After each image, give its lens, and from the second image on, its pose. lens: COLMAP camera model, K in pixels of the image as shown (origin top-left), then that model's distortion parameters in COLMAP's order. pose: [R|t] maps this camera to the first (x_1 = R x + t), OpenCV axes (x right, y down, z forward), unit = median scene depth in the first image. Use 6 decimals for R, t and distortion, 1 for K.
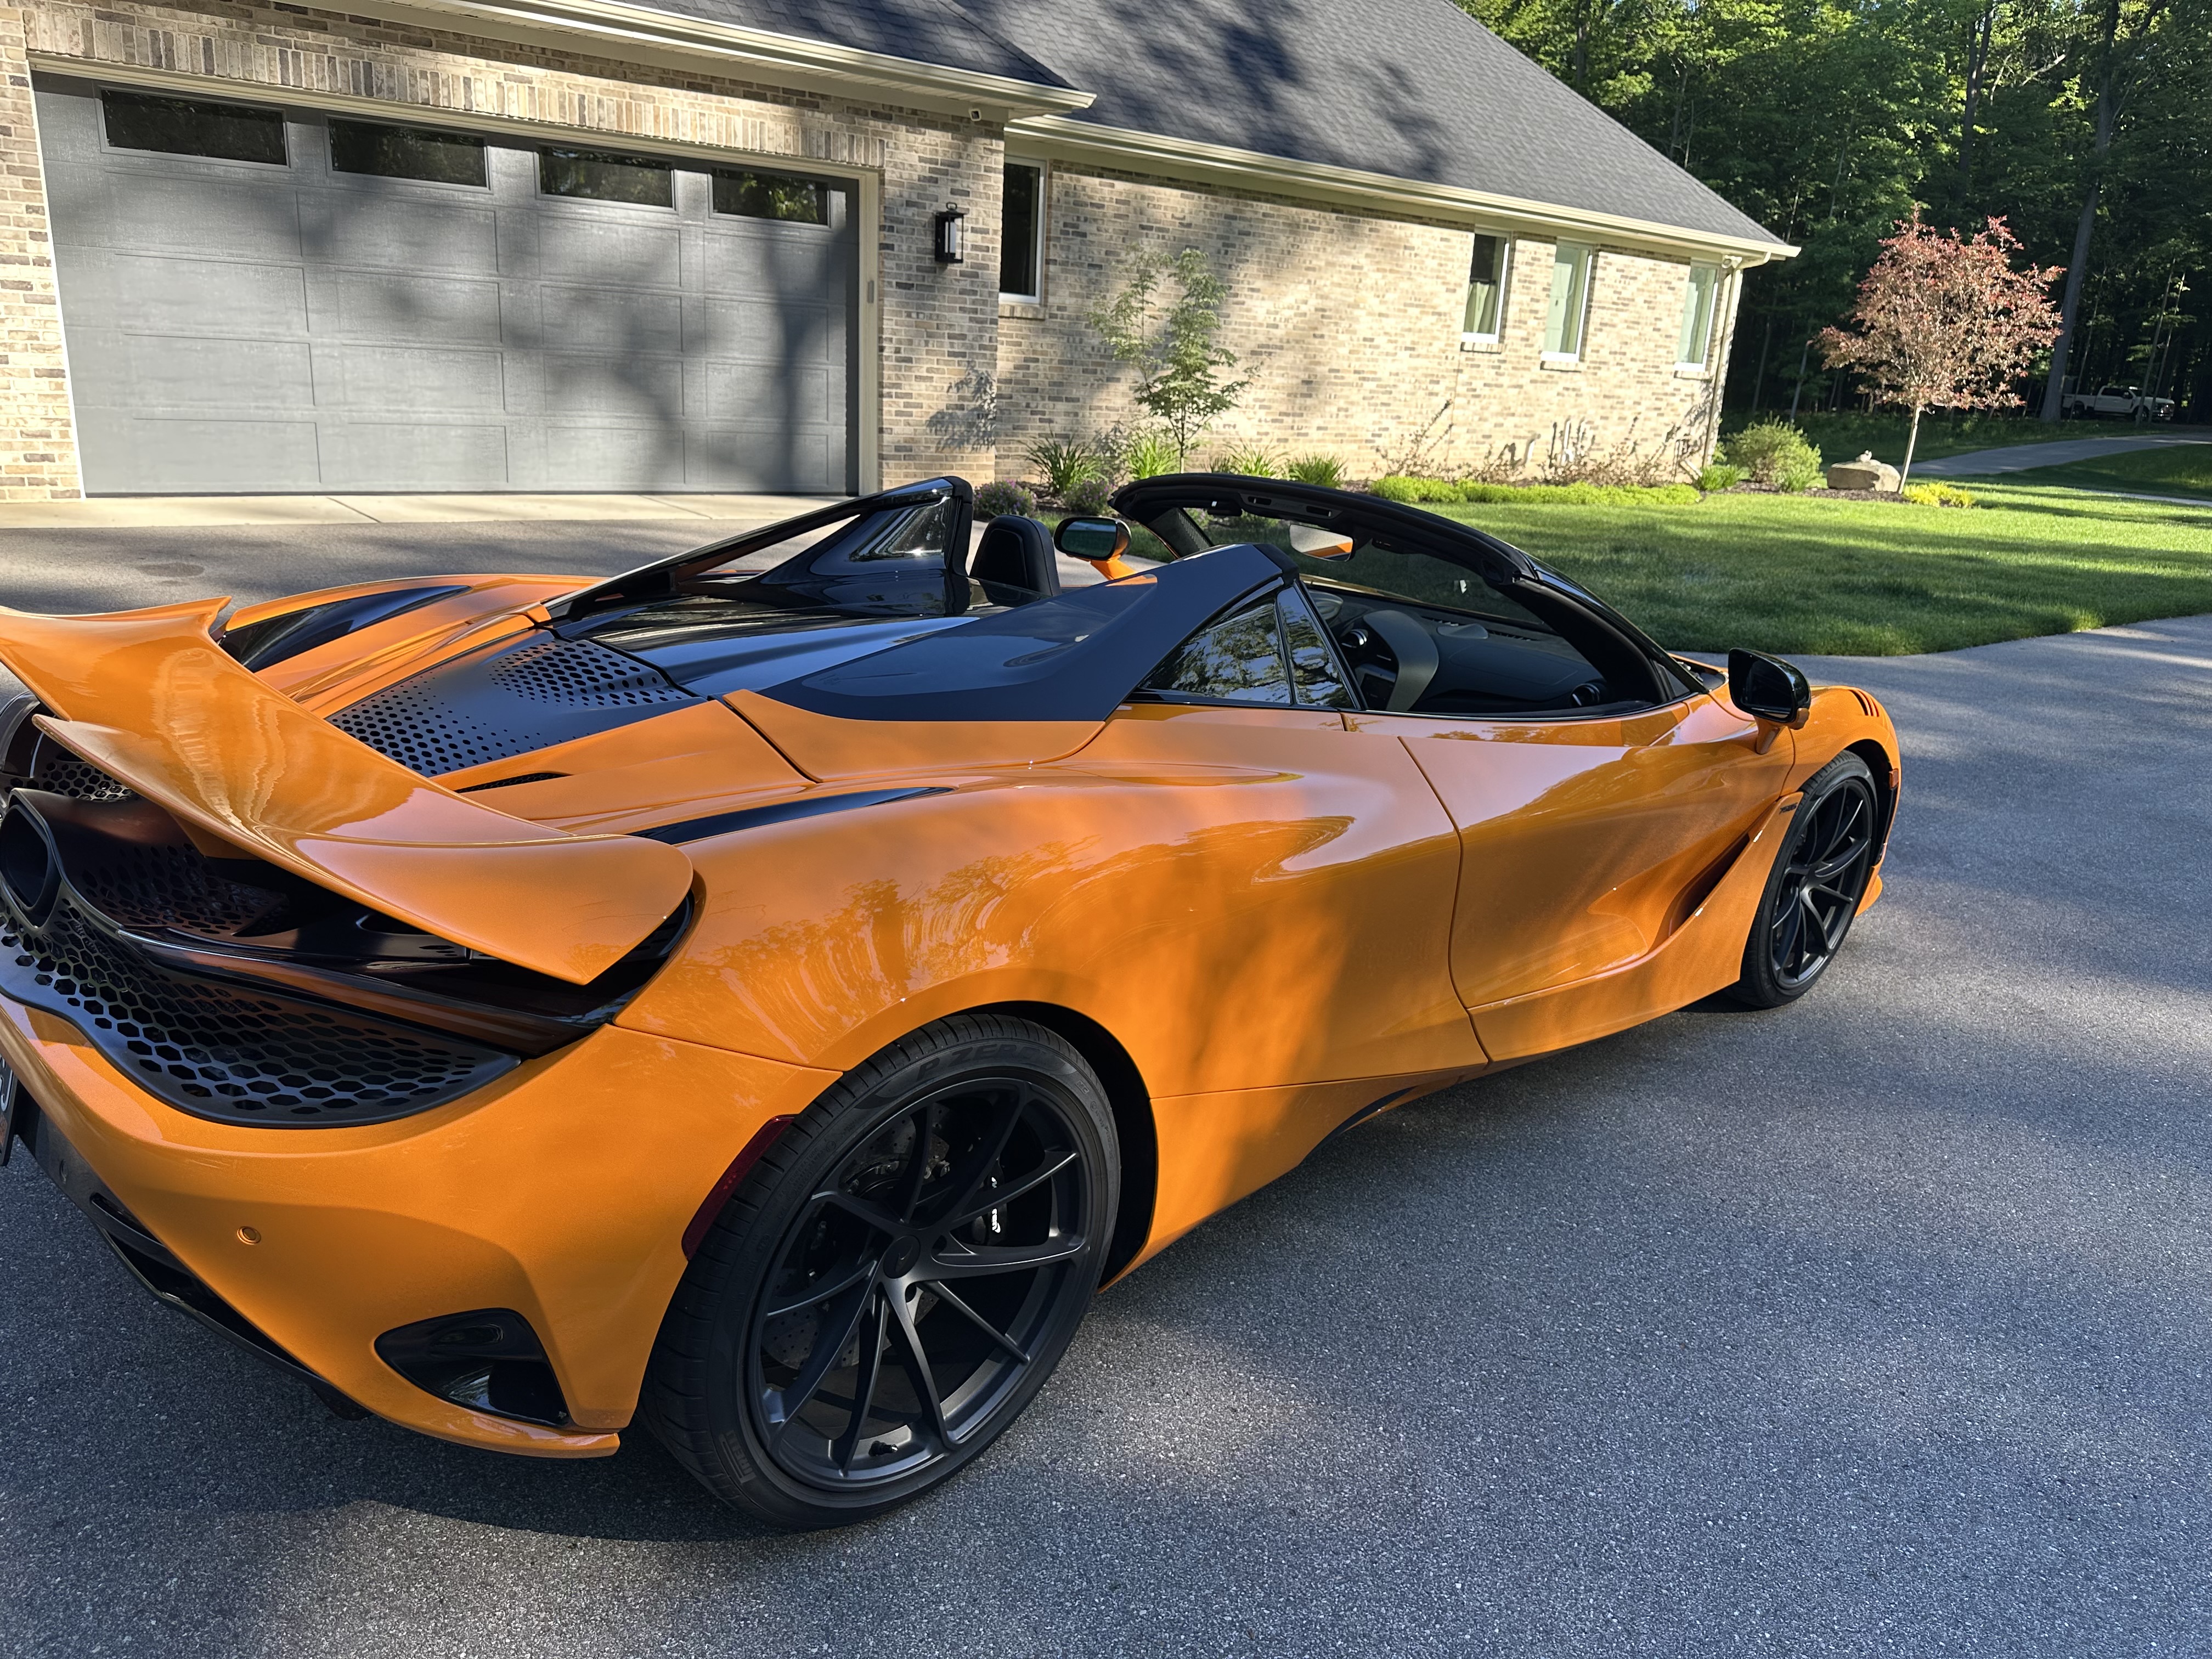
lens RADIAL K [[1546.7, 0, 1076.3], [0, 1546.7, 851.1], [0, 0, 1]] dist [0.037220, -0.055909]
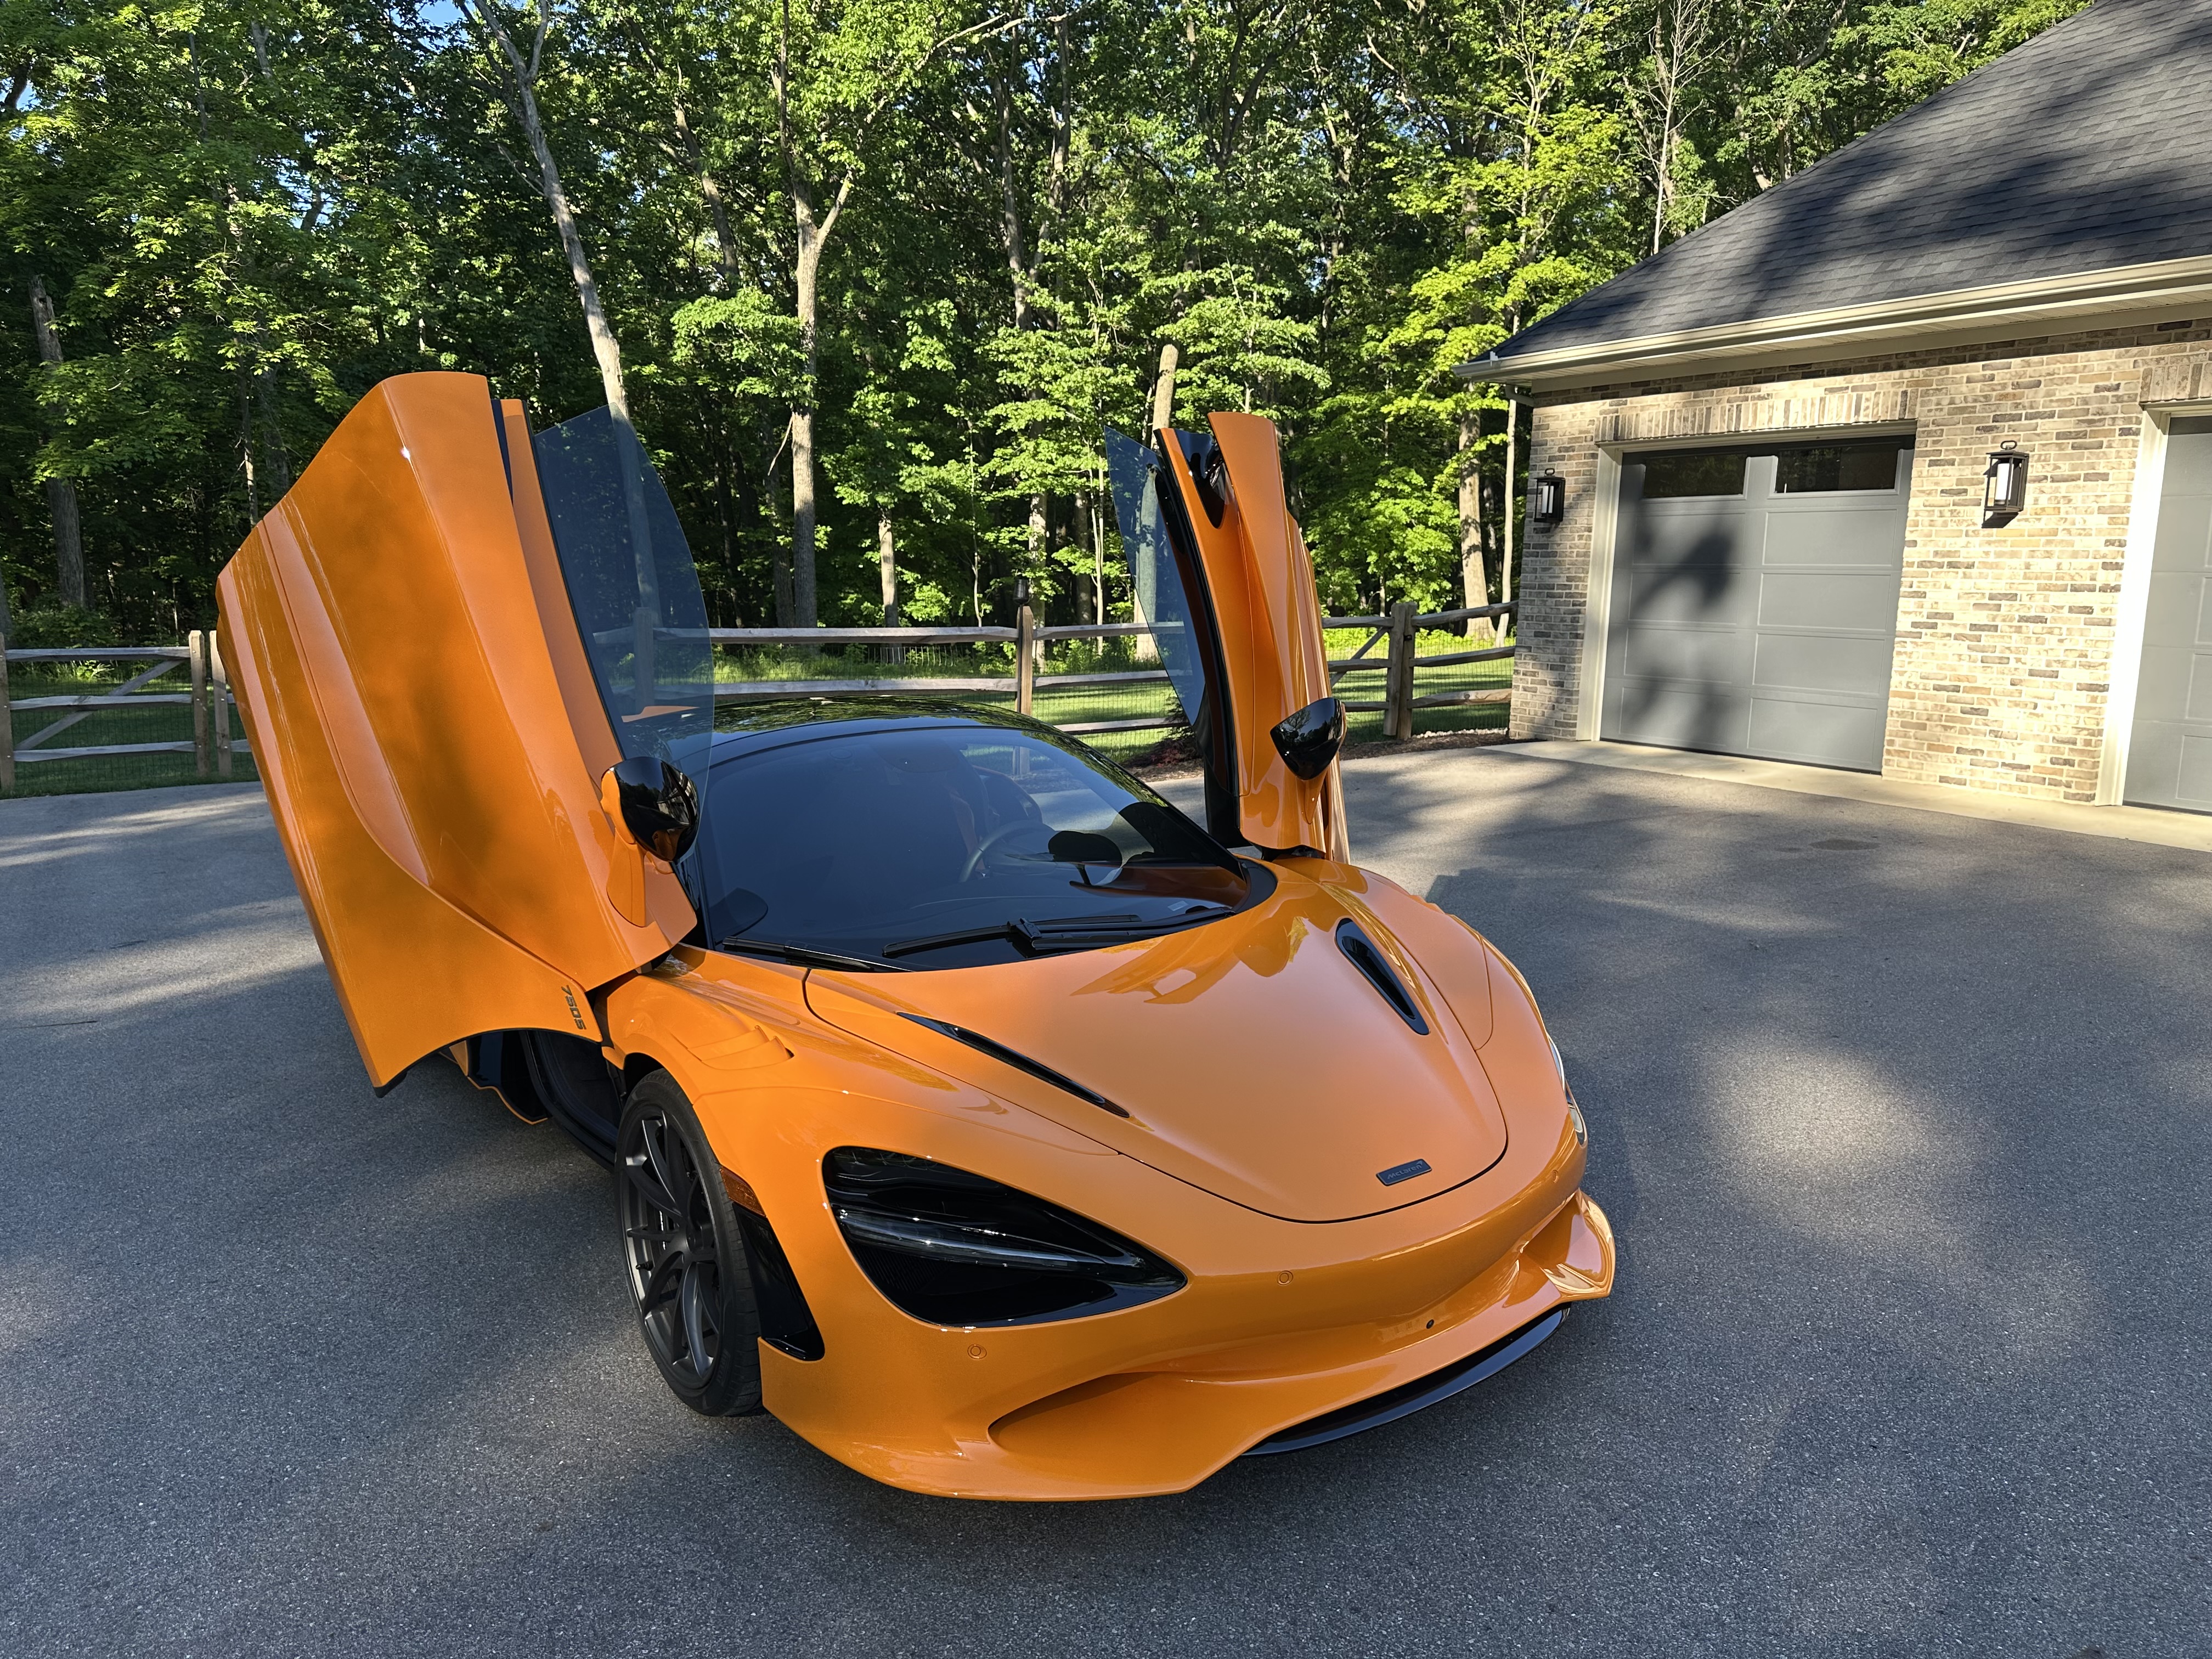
lens RADIAL K [[1546.7, 0, 1124.4], [0, 1546.7, 837.7], [0, 0, 1]] dist [0.037220, -0.055909]
pose [[-0.141527, 0.102749, -0.984588, 0.518686], [-0.321785, 0.935812, 0.143913, -0.152600], [0.936176, 0.337193, -0.099379, 0.524193]]
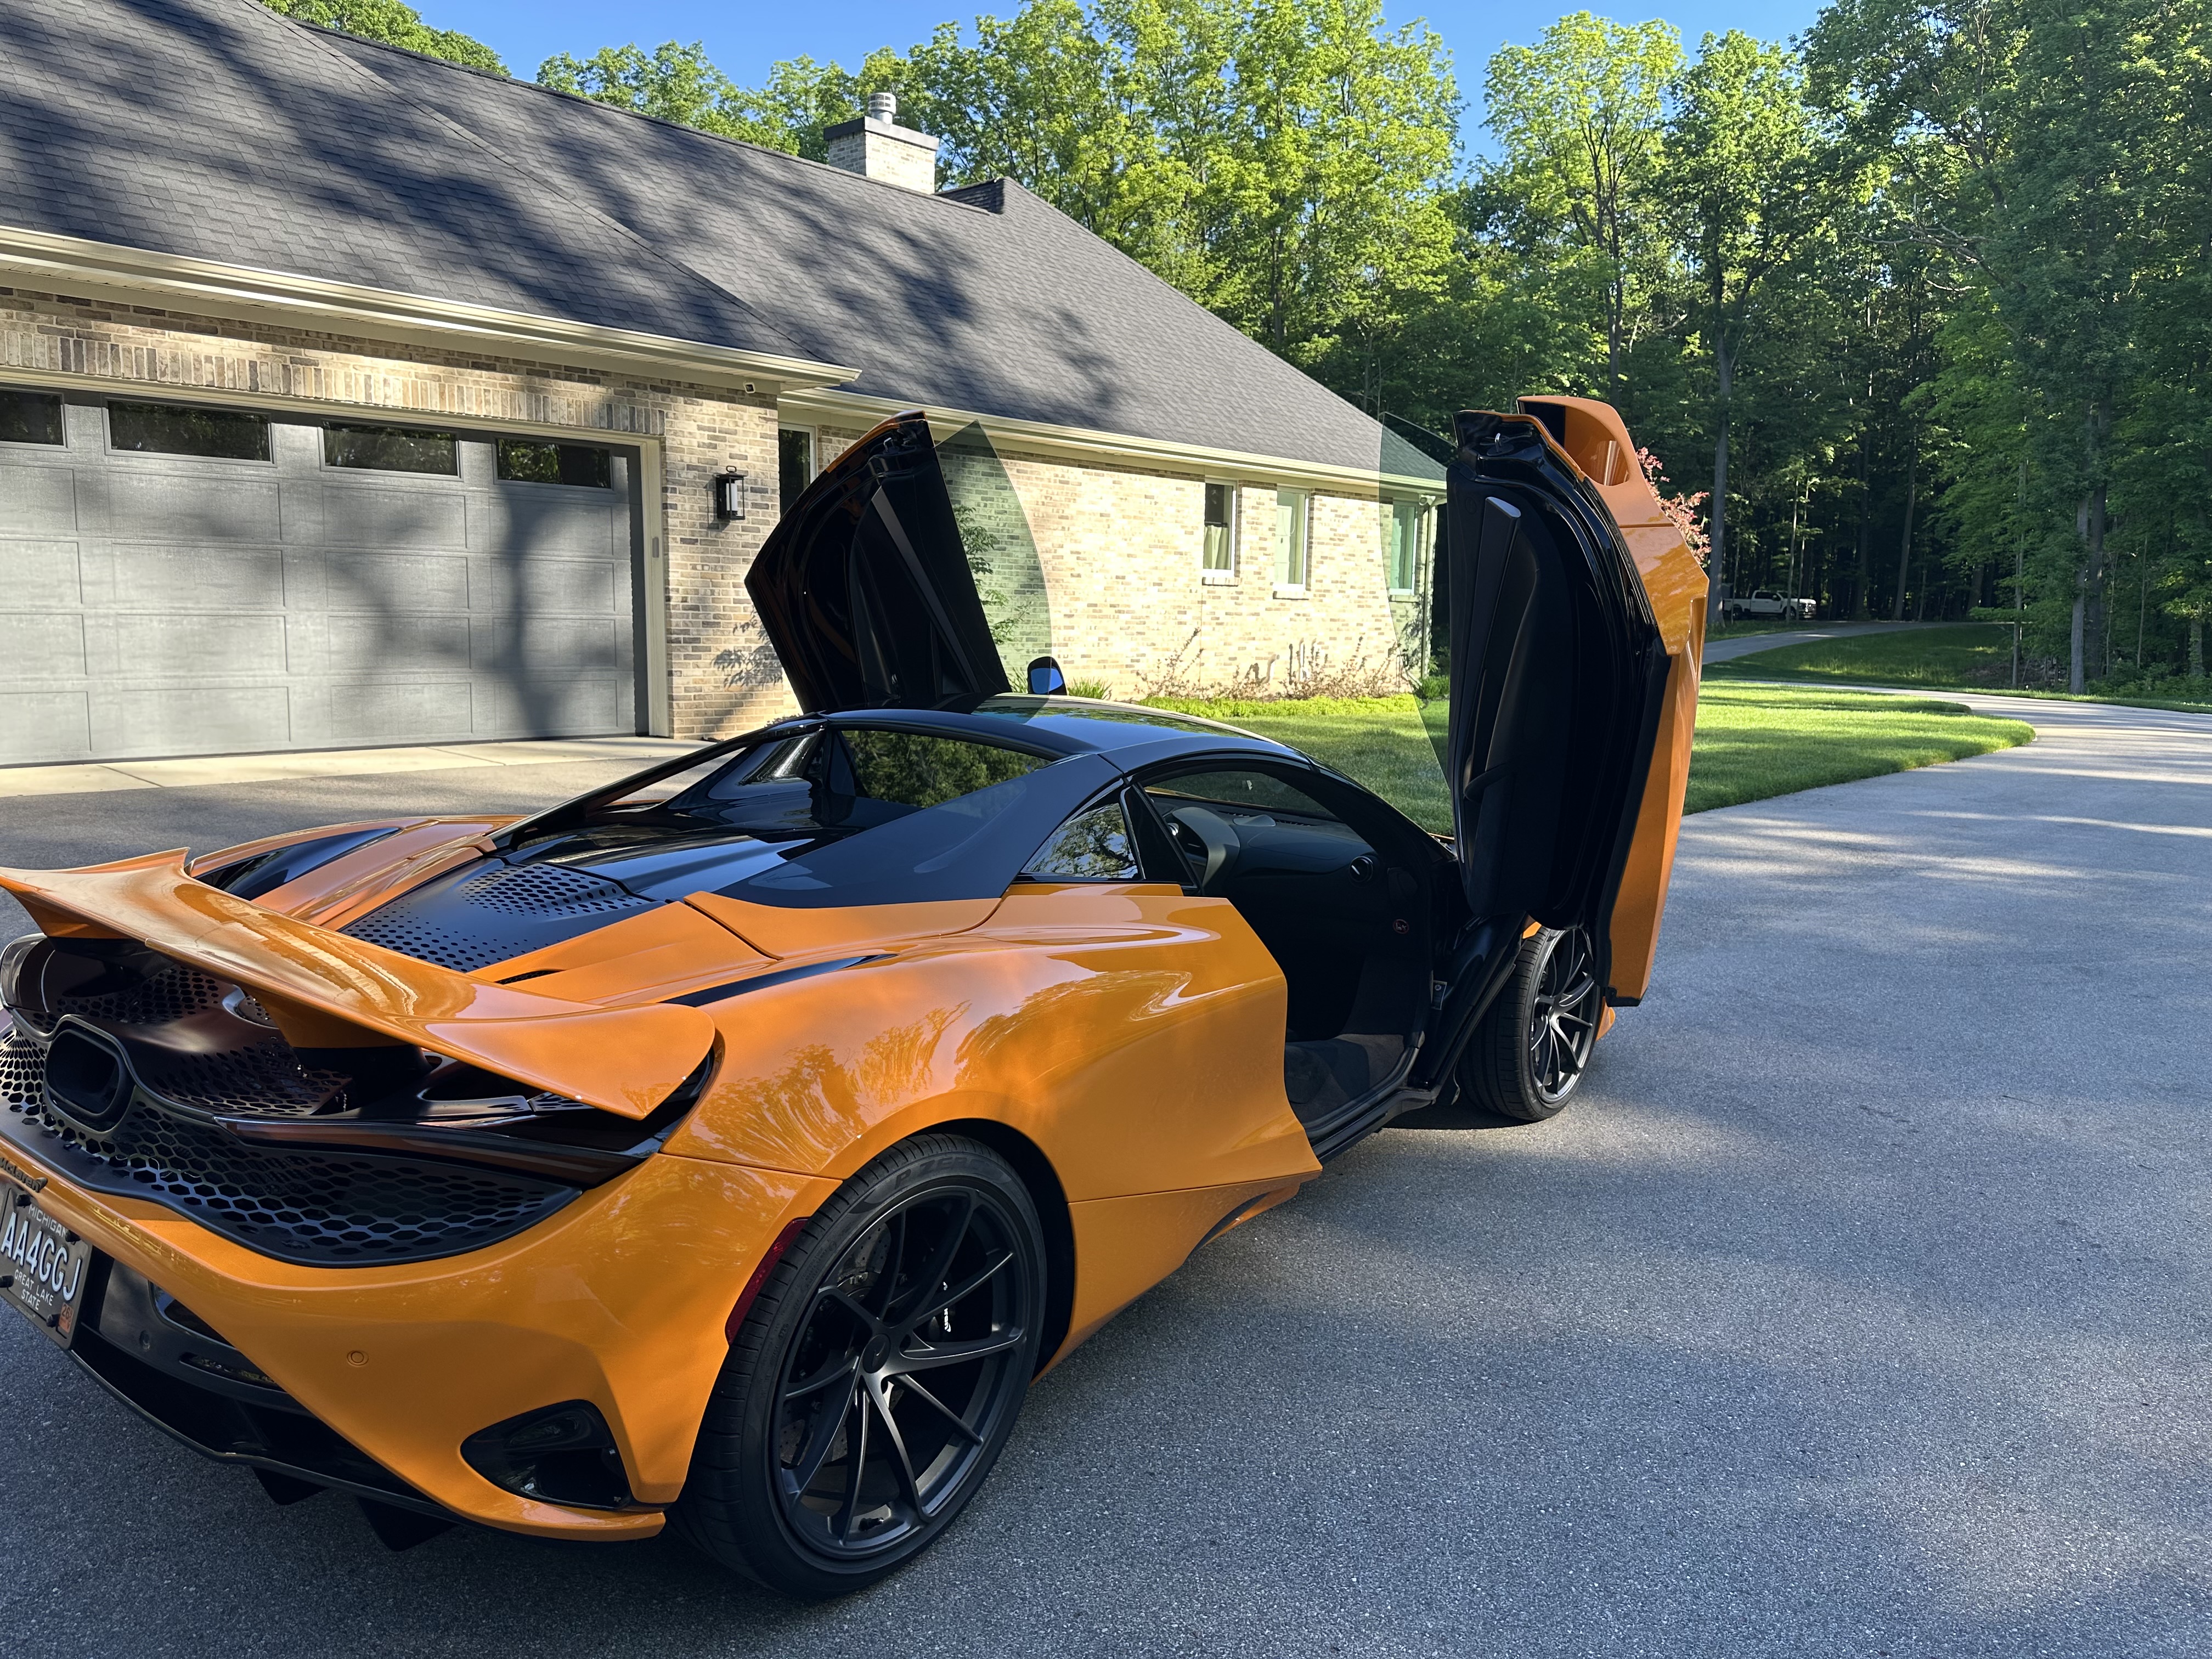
lens RADIAL K [[1546.7, 0, 1096.9], [0, 1546.7, 847.3], [0, 0, 1]] dist [0.037220, -0.055909]
pose [[0.985067, -0.058819, 0.161814, -0.026839], [0.081653, 0.987019, -0.138298, 0.013389], [-0.151579, 0.149446, 0.977082, -0.056572]]
